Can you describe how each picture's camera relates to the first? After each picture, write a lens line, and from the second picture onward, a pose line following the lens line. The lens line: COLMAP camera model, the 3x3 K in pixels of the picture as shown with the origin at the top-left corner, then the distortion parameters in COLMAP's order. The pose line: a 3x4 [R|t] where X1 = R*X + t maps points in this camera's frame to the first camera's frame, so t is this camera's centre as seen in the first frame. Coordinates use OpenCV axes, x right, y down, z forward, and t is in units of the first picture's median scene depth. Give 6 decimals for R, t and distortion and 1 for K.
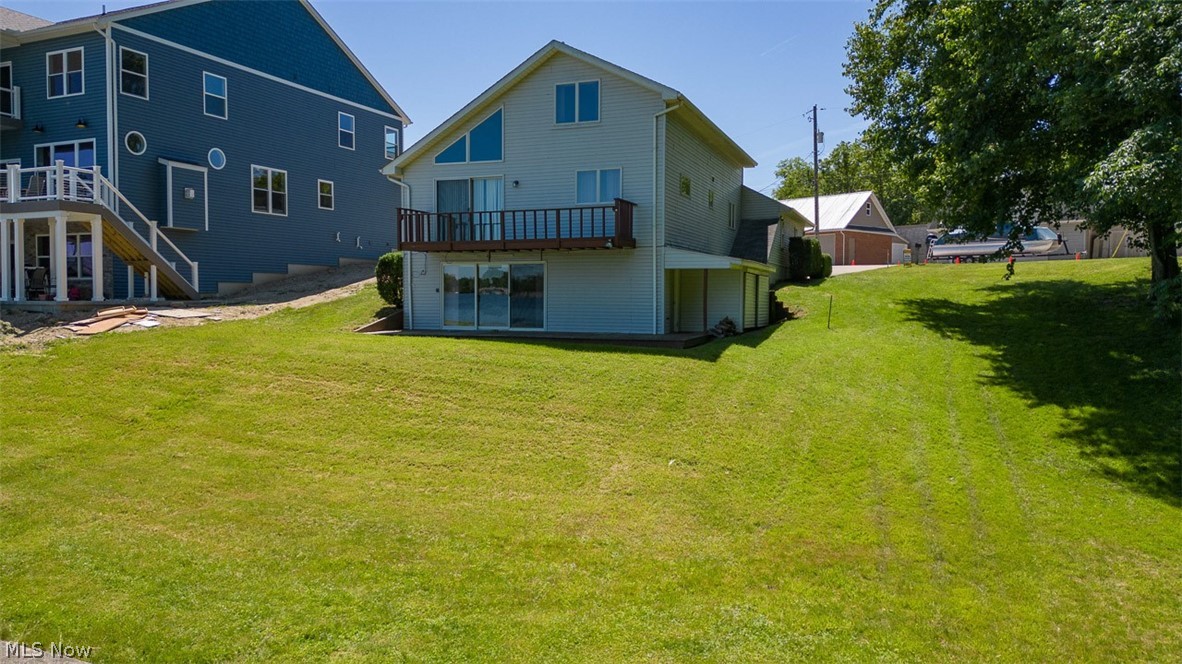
lens RADIAL K [[828.0, 0, 587.7], [0, 828.0, 324.8], [0, 0, 1]] dist [0.081301, -0.087917]
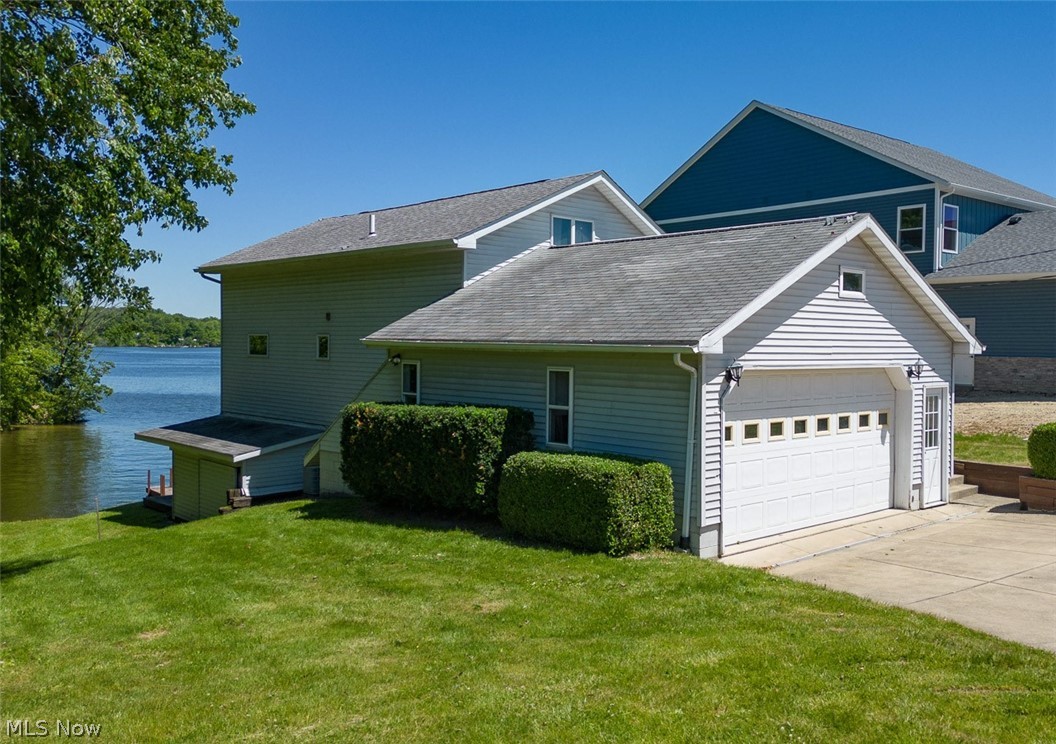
lens RADIAL K [[922.3, 0, 668.6], [0, 922.3, 359.1], [0, 0, 1]] dist [0.085307, -0.093447]
pose [[-0.377550, 0.006355, -0.925967, 0.829741], [-0.041983, 0.998831, 0.023973, -0.190319], [0.925037, 0.047926, -0.376841, 1.722600]]
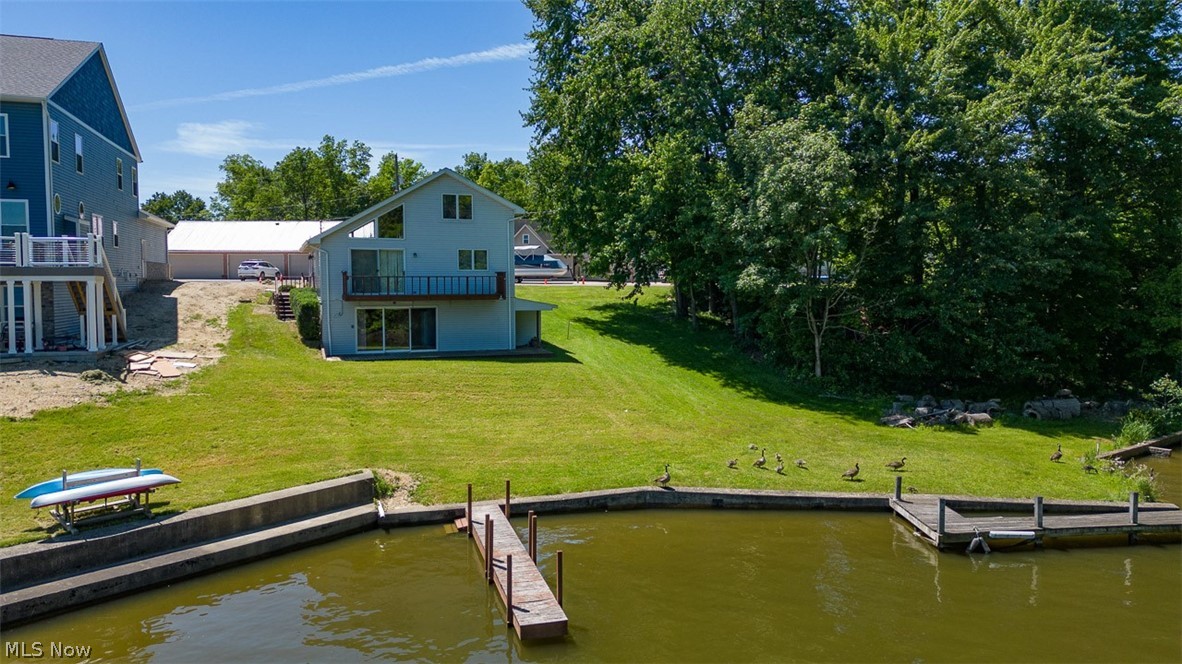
lens RADIAL K [[828.0, 0, 595.9], [0, 828.0, 330.0], [0, 0, 1]] dist [0.081301, -0.087917]
pose [[0.742605, -0.043083, 0.668342, -0.825479], [0.025995, 0.999031, 0.035517, -0.075396], [-0.669225, -0.009002, 0.743005, -0.336616]]
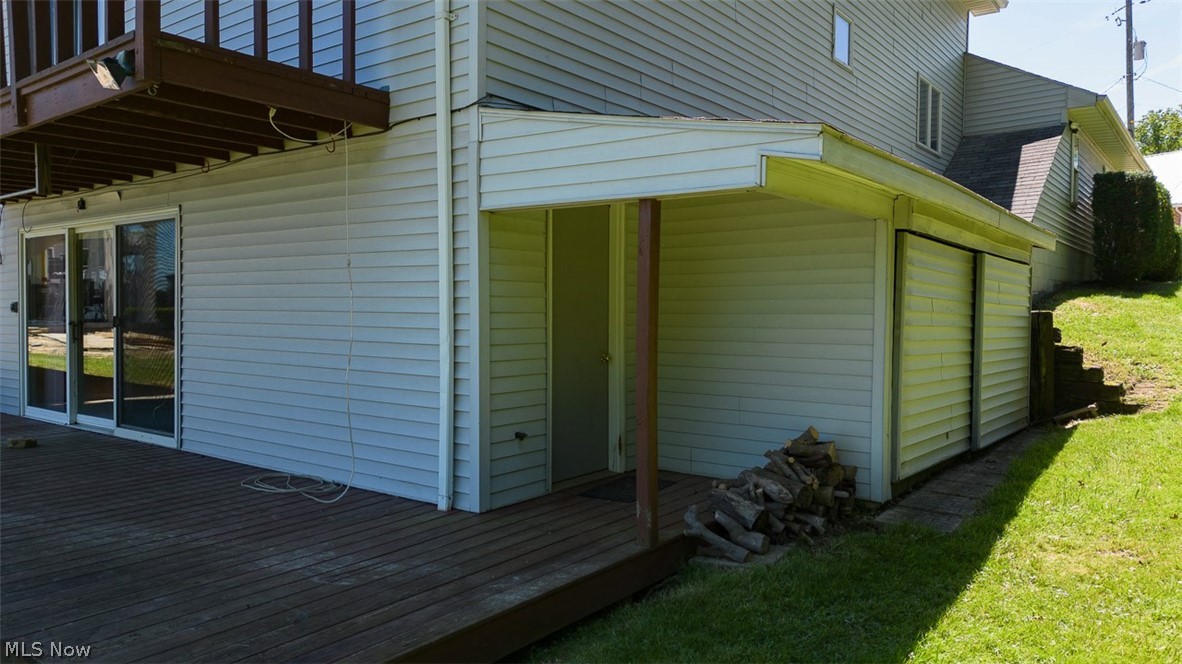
lens RADIAL K [[828.0, 0, 589.3], [0, 828.0, 335.9], [0, 0, 1]] dist [0.081301, -0.087917]
pose [[0.960943, 0.012208, -0.276477, 0.160669], [-0.013672, 0.999901, -0.003367, -0.031253], [0.276409, 0.007015, 0.961014, 0.715950]]
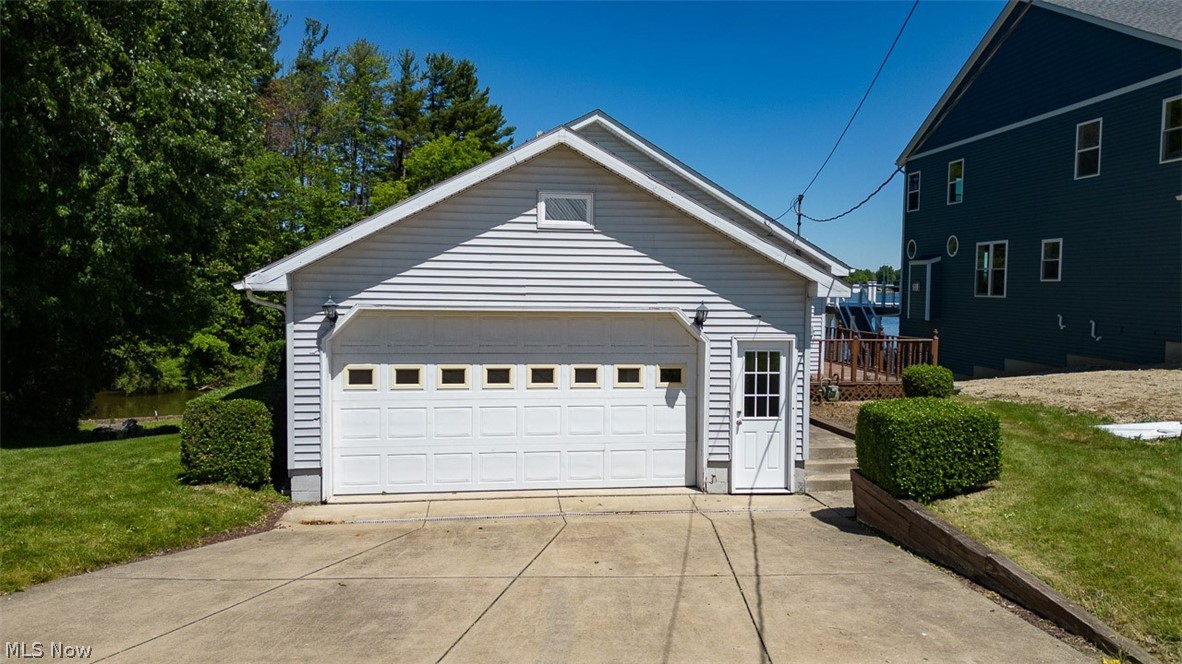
lens RADIAL K [[828.0, 0, 596.7], [0, 828.0, 322.6], [0, 0, 1]] dist [0.081301, -0.087917]
pose [[-0.875090, 0.008076, -0.483893, 0.468585], [-0.031534, 0.996785, 0.073663, -0.201783], [0.482932, 0.079721, -0.872021, 1.984906]]
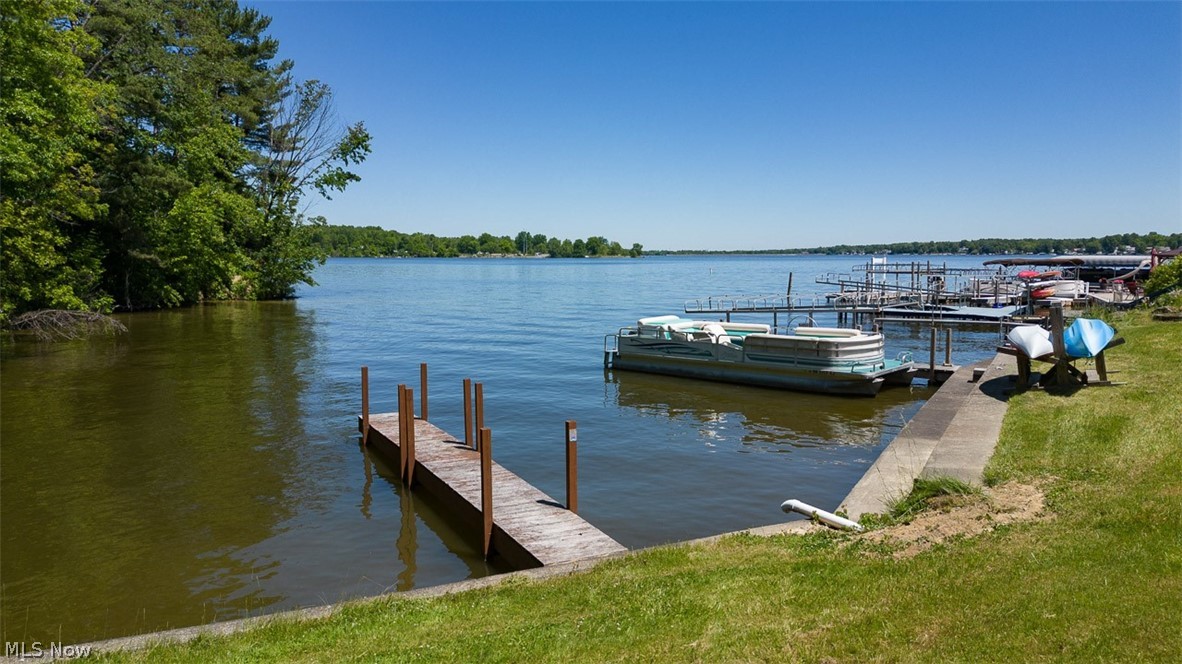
lens RADIAL K [[828.0, 0, 602.0], [0, 828.0, 324.9], [0, 0, 1]] dist [0.081301, -0.087917]
pose [[-0.584329, 0.064512, -0.808949, -0.108626], [-0.027319, 0.994706, 0.099059, 0.022591], [0.811057, 0.079982, -0.579473, 0.575119]]
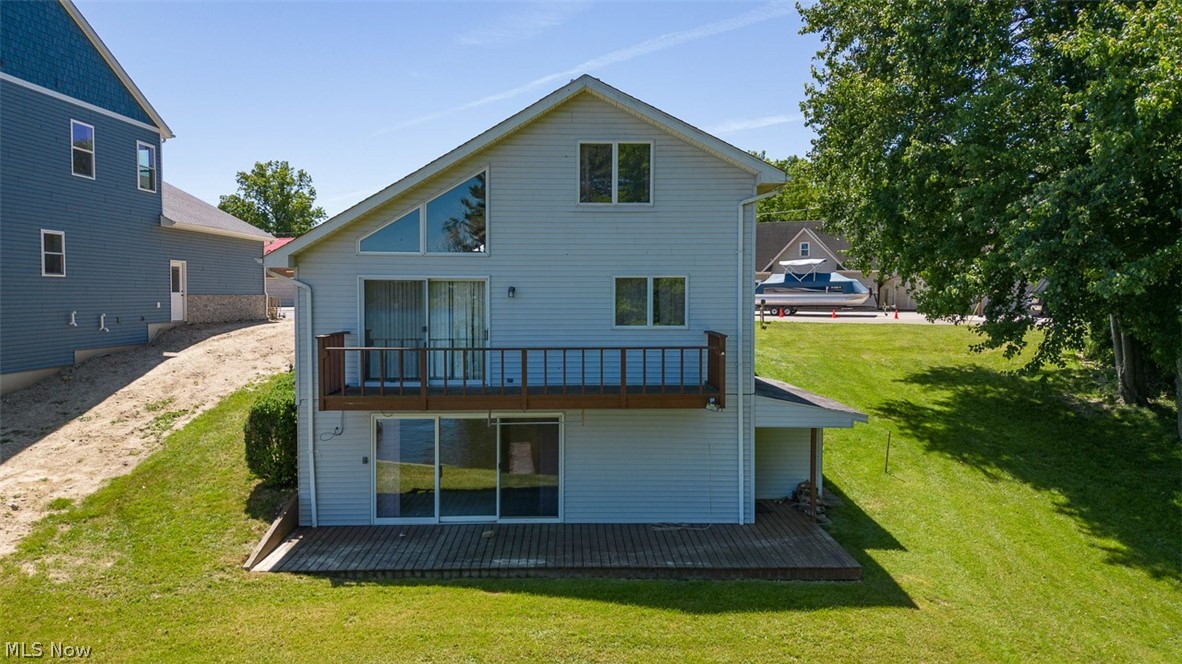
lens RADIAL K [[828.0, 0, 593.9], [0, 828.0, 330.6], [0, 0, 1]] dist [0.081301, -0.087917]
pose [[0.922662, -0.018953, 0.385144, -0.260073], [0.014545, 0.999791, 0.014357, -0.142247], [-0.385335, -0.007645, 0.922745, 0.376987]]
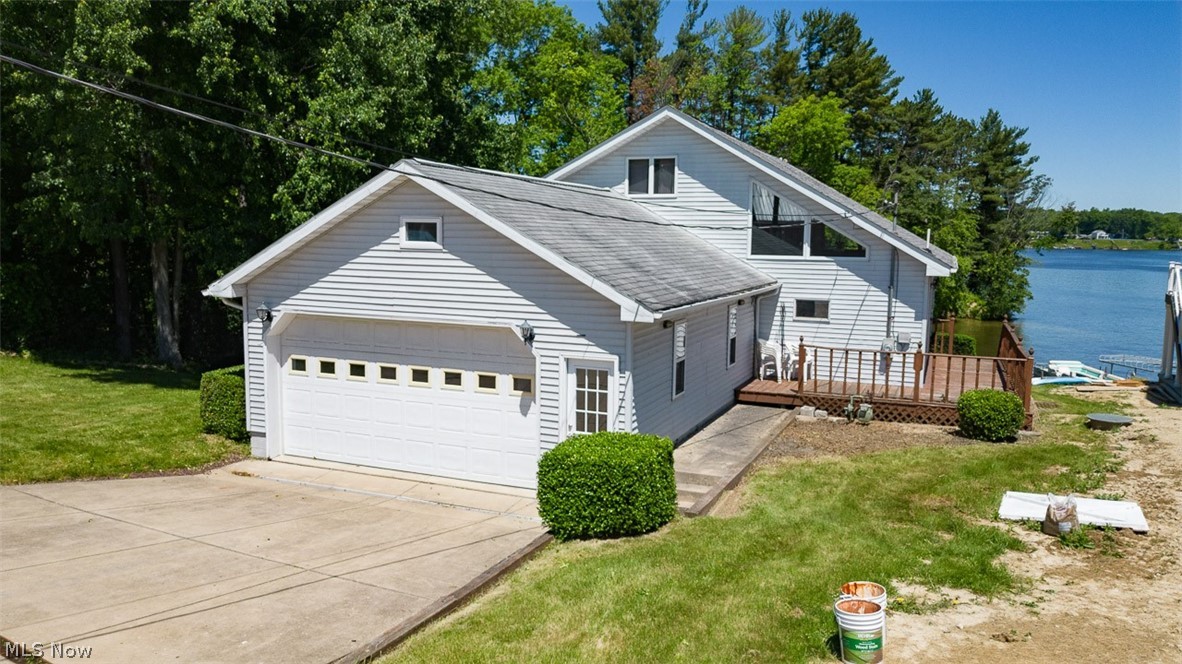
lens RADIAL K [[828.0, 0, 593.2], [0, 828.0, 335.6], [0, 0, 1]] dist [0.081301, -0.087917]
pose [[-0.999485, -0.020673, 0.024545, 0.174032], [-0.016690, 0.988145, 0.152612, -0.242184], [-0.027409, 0.152123, -0.987981, 2.080127]]
